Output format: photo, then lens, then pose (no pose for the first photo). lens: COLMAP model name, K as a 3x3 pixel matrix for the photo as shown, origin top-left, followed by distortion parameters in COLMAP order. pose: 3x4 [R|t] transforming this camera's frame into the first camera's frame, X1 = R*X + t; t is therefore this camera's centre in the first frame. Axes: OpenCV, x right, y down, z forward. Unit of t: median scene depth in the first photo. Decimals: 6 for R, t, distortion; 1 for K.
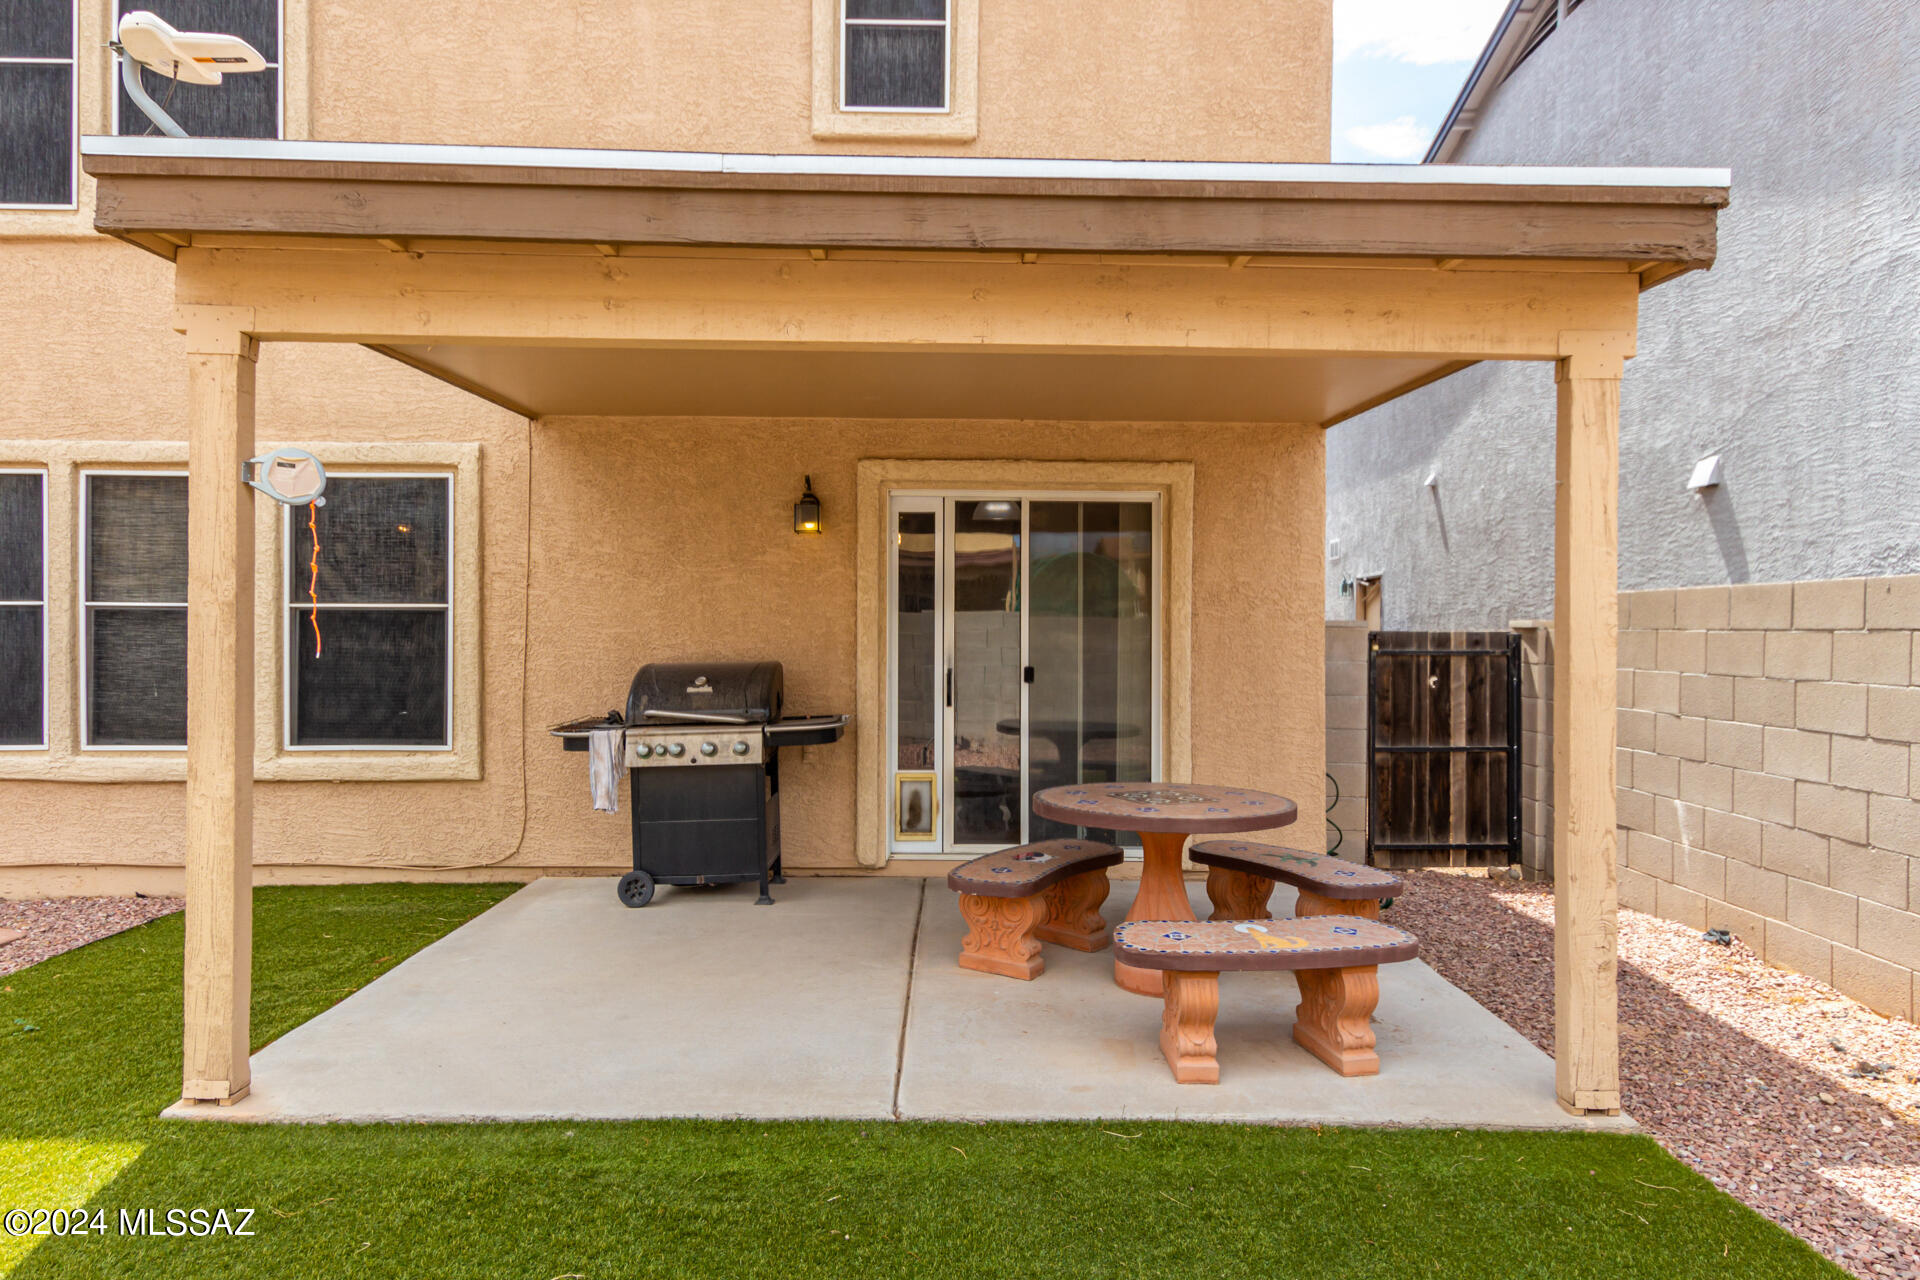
lens RADIAL K [[1180.7, 0, 964.6], [0, 1180.7, 663.6], [0, 0, 1]] dist [0.004546, 0.001304]
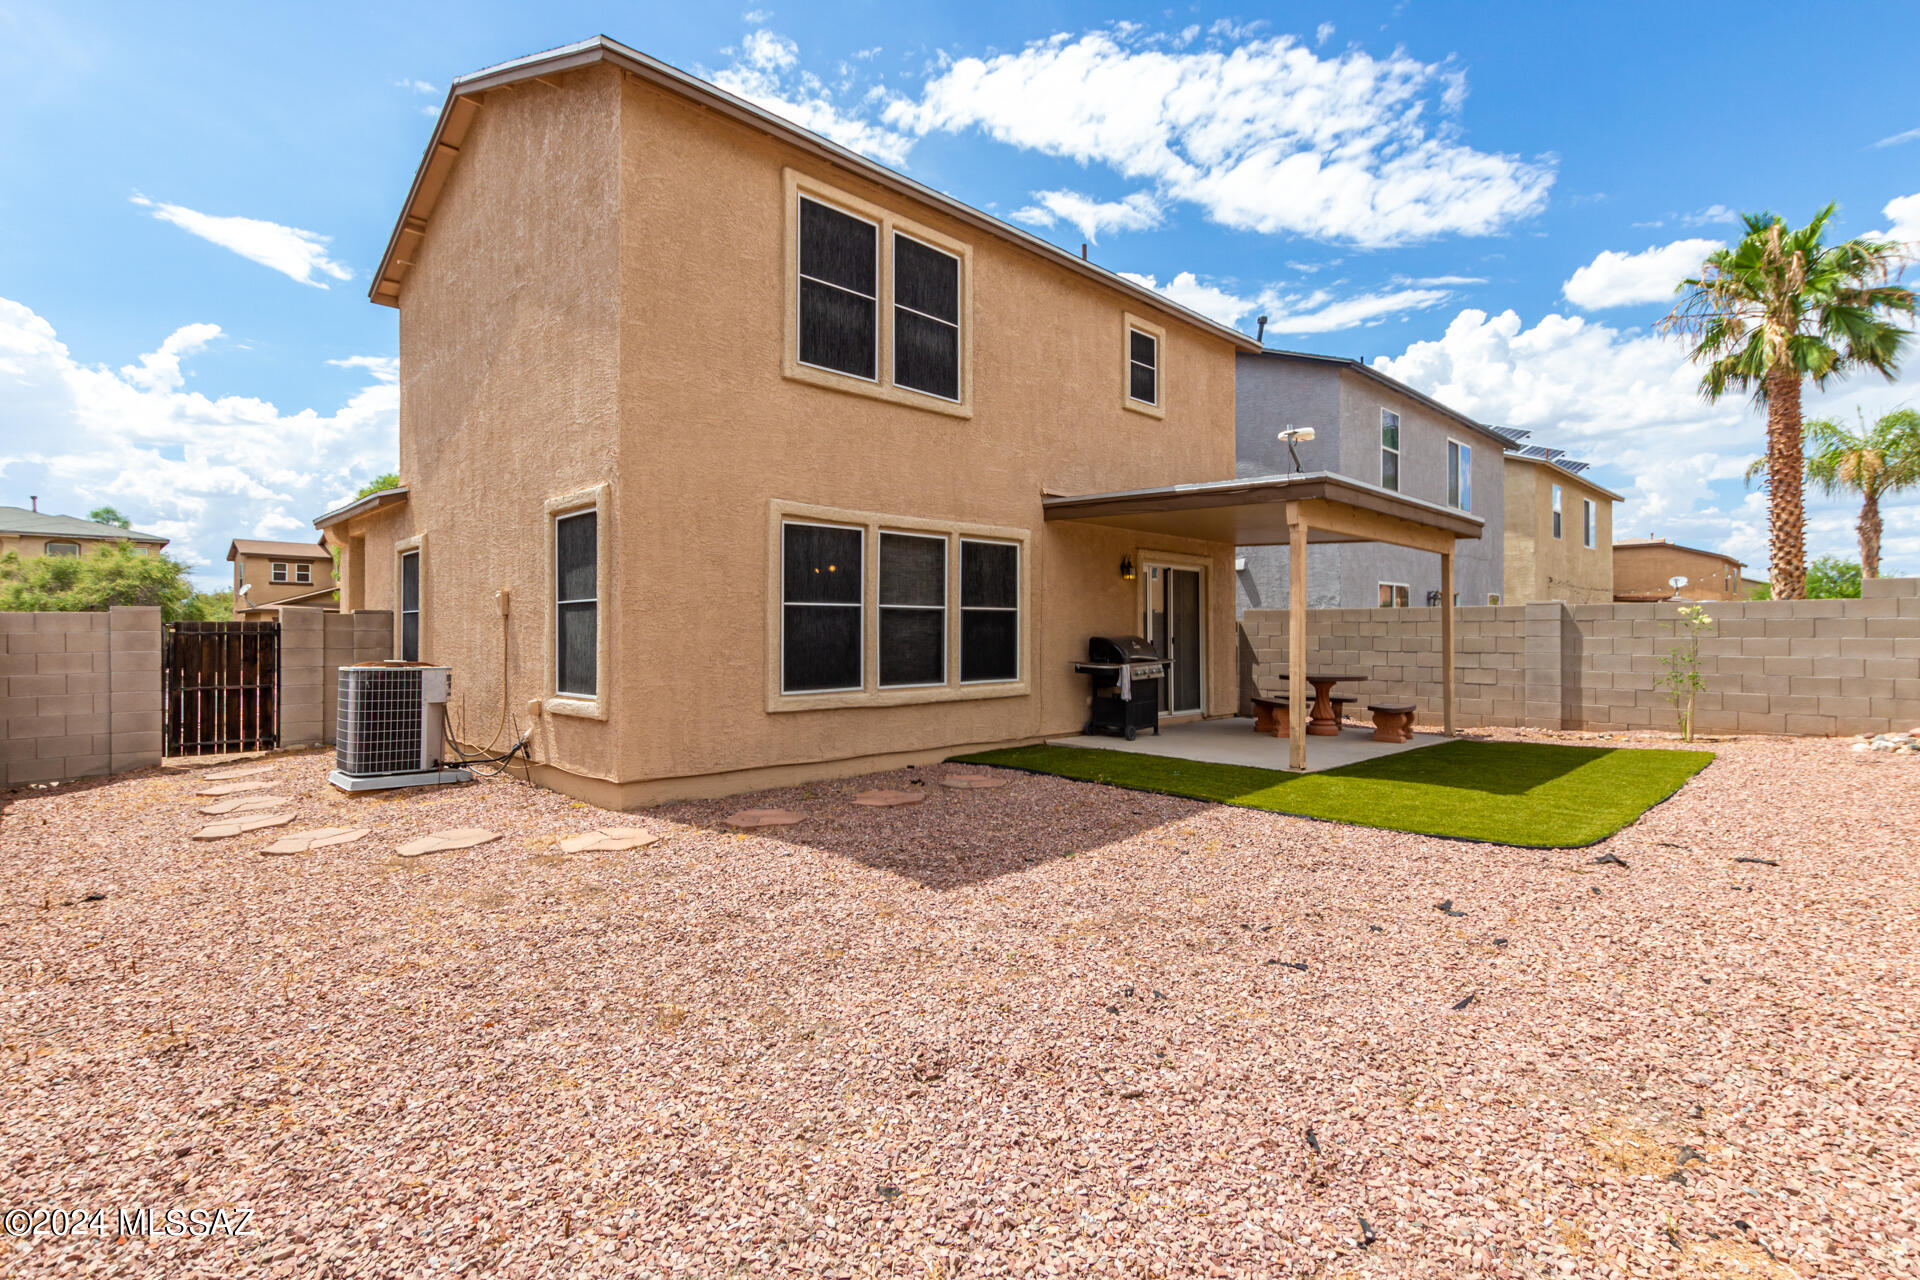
lens RADIAL K [[896.5, 0, 960.0], [0, 896.5, 640.0], [0, 0, 1]] dist [-0.000521, 0.000006]
pose [[0.731838, -0.010138, 0.681403, -1.562472], [0.017594, 0.999837, -0.004020, 0.007759], [-0.681252, 0.014931, 0.731897, -0.055249]]
